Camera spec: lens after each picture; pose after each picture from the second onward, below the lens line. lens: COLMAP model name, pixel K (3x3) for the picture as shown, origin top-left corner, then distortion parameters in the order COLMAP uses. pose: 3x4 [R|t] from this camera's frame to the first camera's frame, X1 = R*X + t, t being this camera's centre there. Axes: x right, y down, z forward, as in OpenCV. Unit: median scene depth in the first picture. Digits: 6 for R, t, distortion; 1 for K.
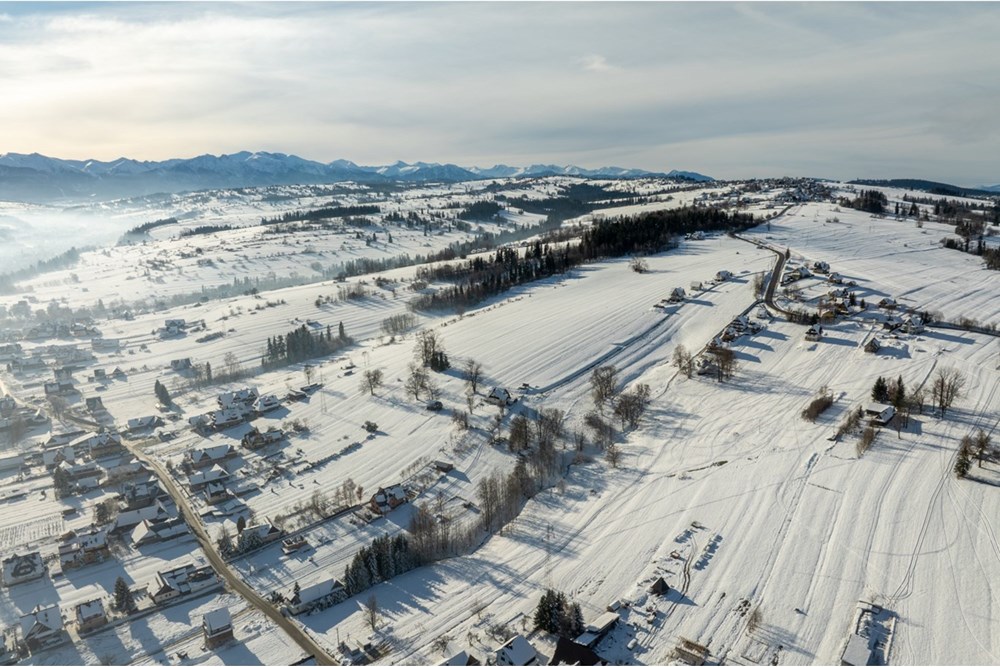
lens RADIAL K [[704.4, 0, 503.0], [0, 704.4, 332.6], [0, 0, 1]] dist [-0.042998, 0.009796]
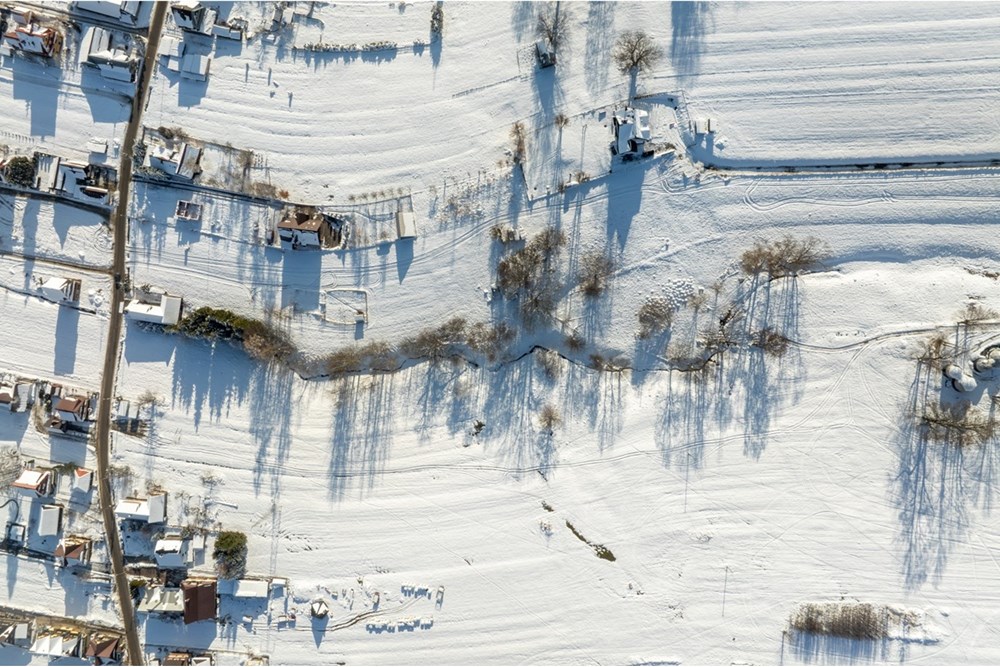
lens RADIAL K [[704.4, 0, 503.0], [0, 704.4, 332.6], [0, 0, 1]] dist [-0.042998, 0.009796]
pose [[0.652706, 0.757304, 0.021584, 0.027370], [-0.148322, 0.099793, 0.983891, -0.302356], [0.742951, -0.645393, 0.177460, 0.523451]]
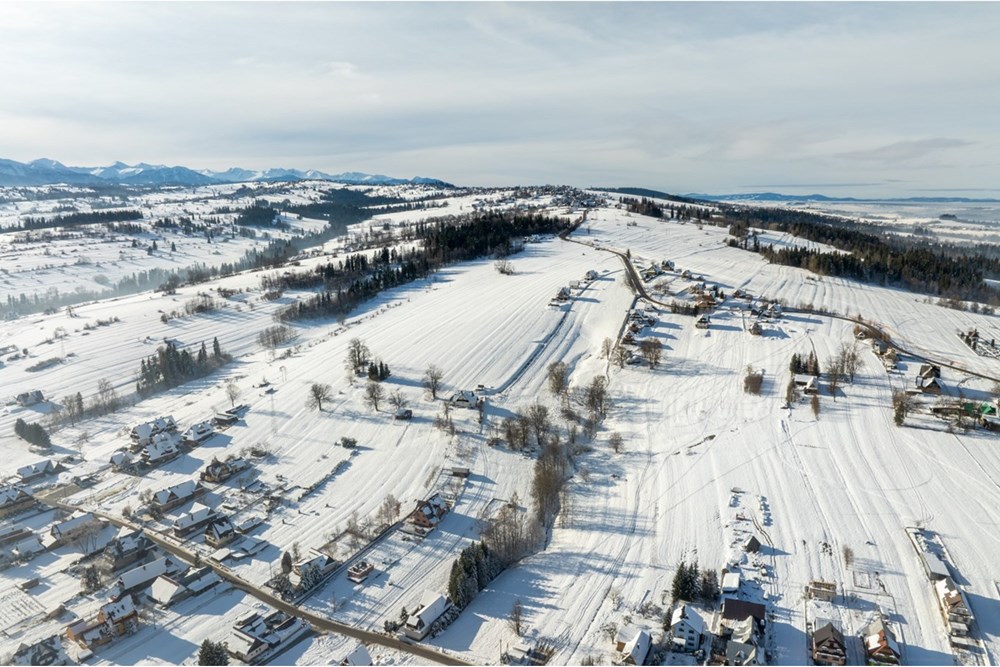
lens RADIAL K [[704.4, 0, 503.0], [0, 704.4, 332.6], [0, 0, 1]] dist [-0.042998, 0.009796]
pose [[0.936409, -0.054899, 0.346590, -0.214708], [0.057601, 0.998337, 0.002509, -0.002604], [-0.346151, 0.017614, 0.938013, 0.029117]]
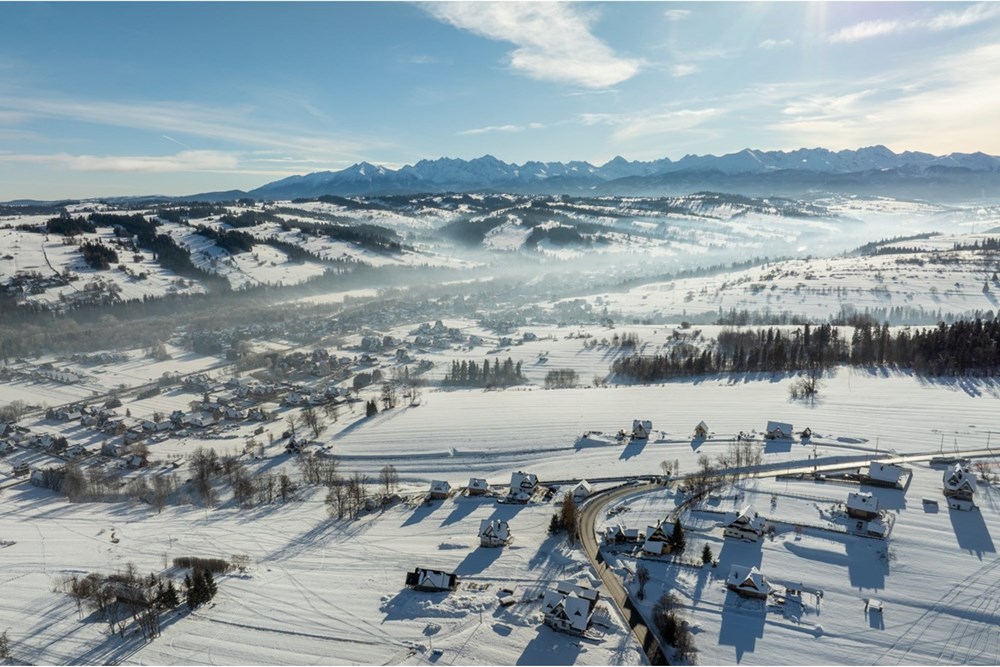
lens RADIAL K [[704.3, 0, 503.0], [0, 704.3, 329.3], [0, 0, 1]] dist [-0.038653, -0.001127]
pose [[0.356317, 0.177788, -0.917295, 0.813052], [-0.177774, 0.976697, 0.120246, -0.208717], [0.917297, 0.120226, 0.379620, 0.615197]]
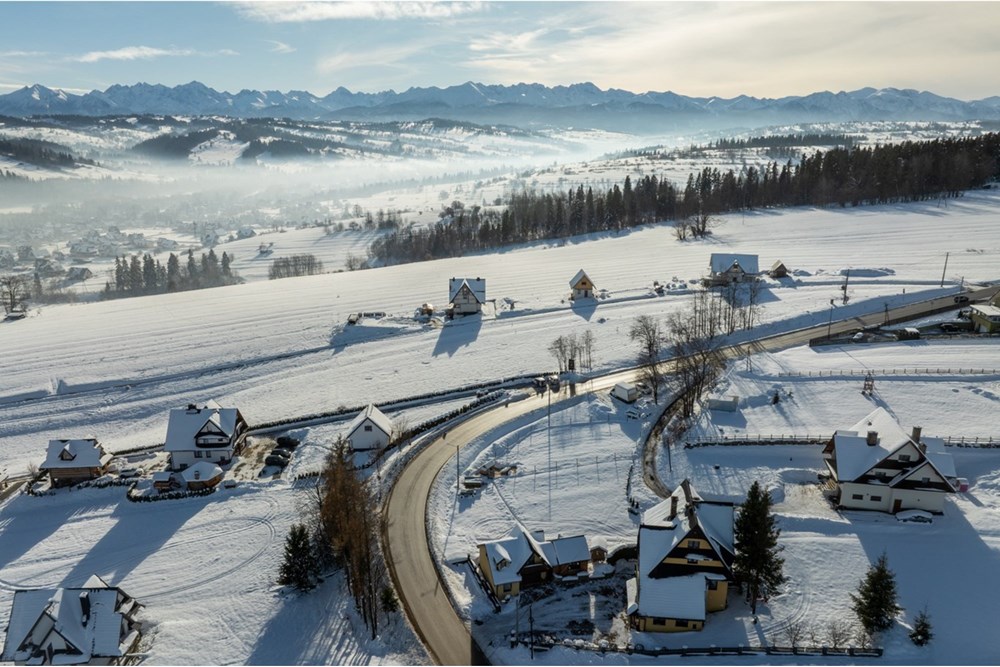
lens RADIAL K [[704.4, 0, 503.0], [0, 704.4, 332.6], [0, 0, 1]] dist [-0.042998, 0.009796]
pose [[0.673691, 0.215006, -0.707045, 0.507461], [-0.157512, 0.976534, 0.146874, -0.091306], [0.722032, 0.012421, 0.691748, 0.788184]]
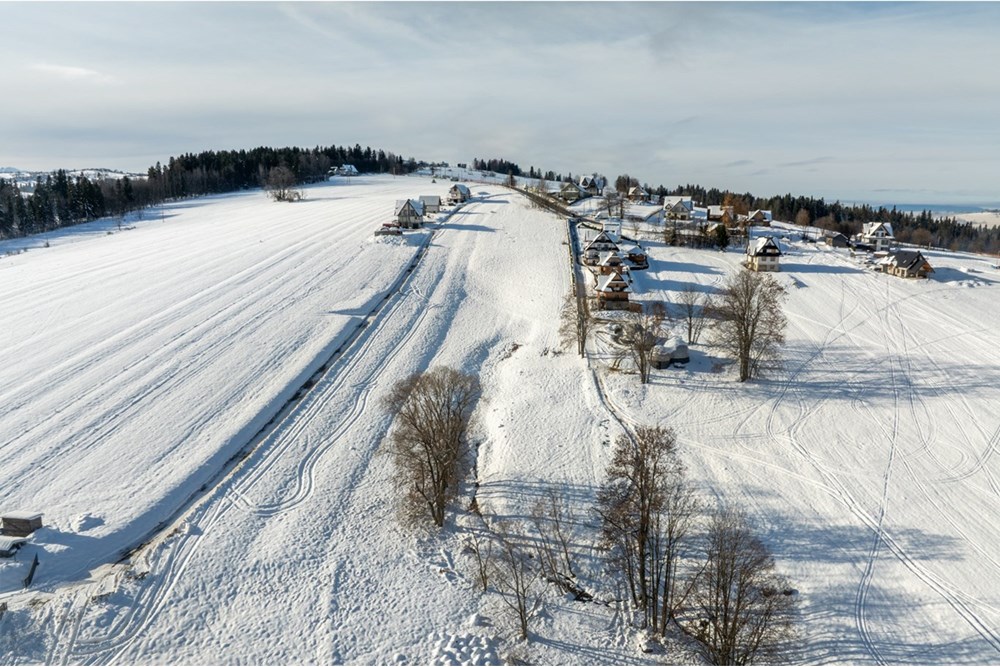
lens RADIAL K [[704.4, 0, 503.0], [0, 704.4, 332.6], [0, 0, 1]] dist [-0.042998, 0.009796]
pose [[0.821812, -0.081347, 0.563922, 0.028865], [0.092436, 0.995679, 0.008920, 0.025883], [-0.562210, 0.044796, 0.825780, 0.587690]]
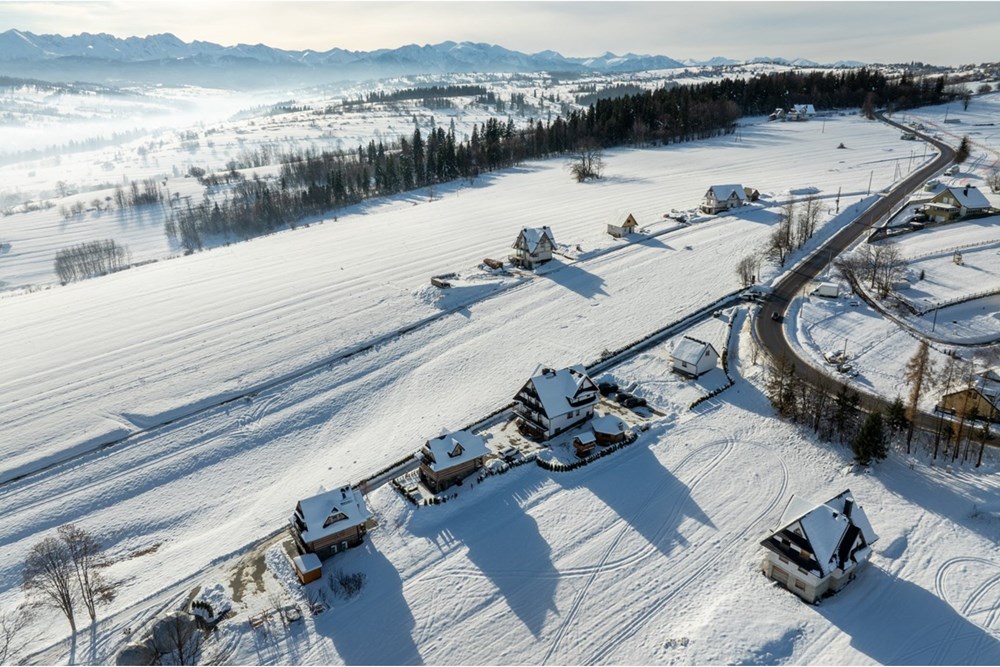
lens RADIAL K [[704.4, 0, 503.0], [0, 704.4, 332.6], [0, 0, 1]] dist [-0.042998, 0.009796]
pose [[0.957806, 0.102498, -0.268519, 0.335994], [-0.064203, 0.986943, 0.147721, -0.063755], [0.280154, -0.124248, 0.951880, 0.662393]]
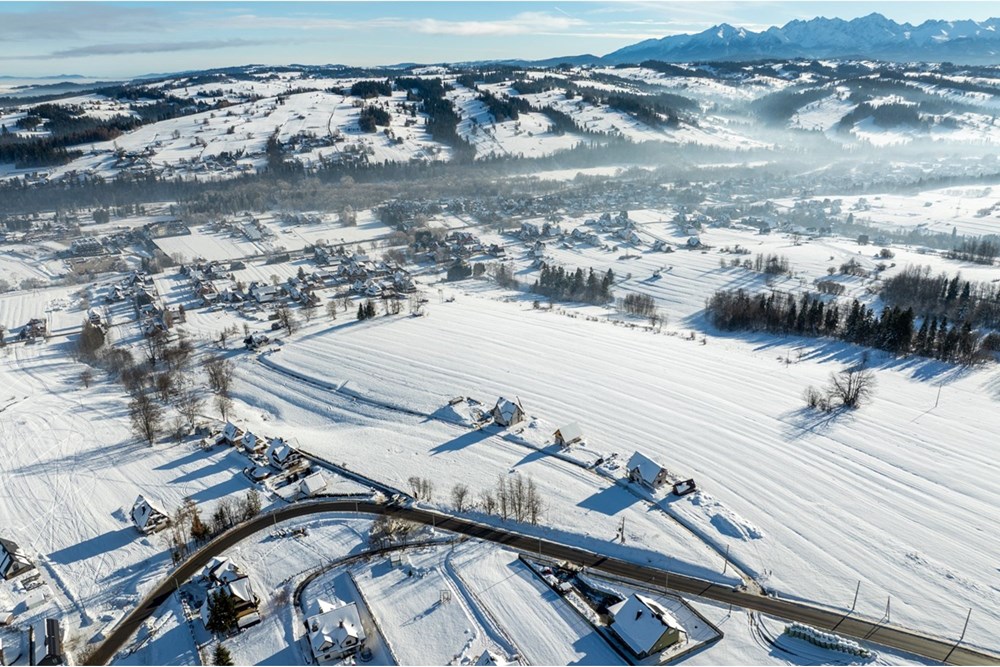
lens RADIAL K [[704.4, 0, 503.0], [0, 704.4, 332.6], [0, 0, 1]] dist [-0.042998, 0.009796]
pose [[-0.119846, 0.362506, -0.924244, 0.673347], [-0.184813, 0.906535, 0.379524, -0.285119], [0.975439, 0.216296, -0.041649, 1.015226]]
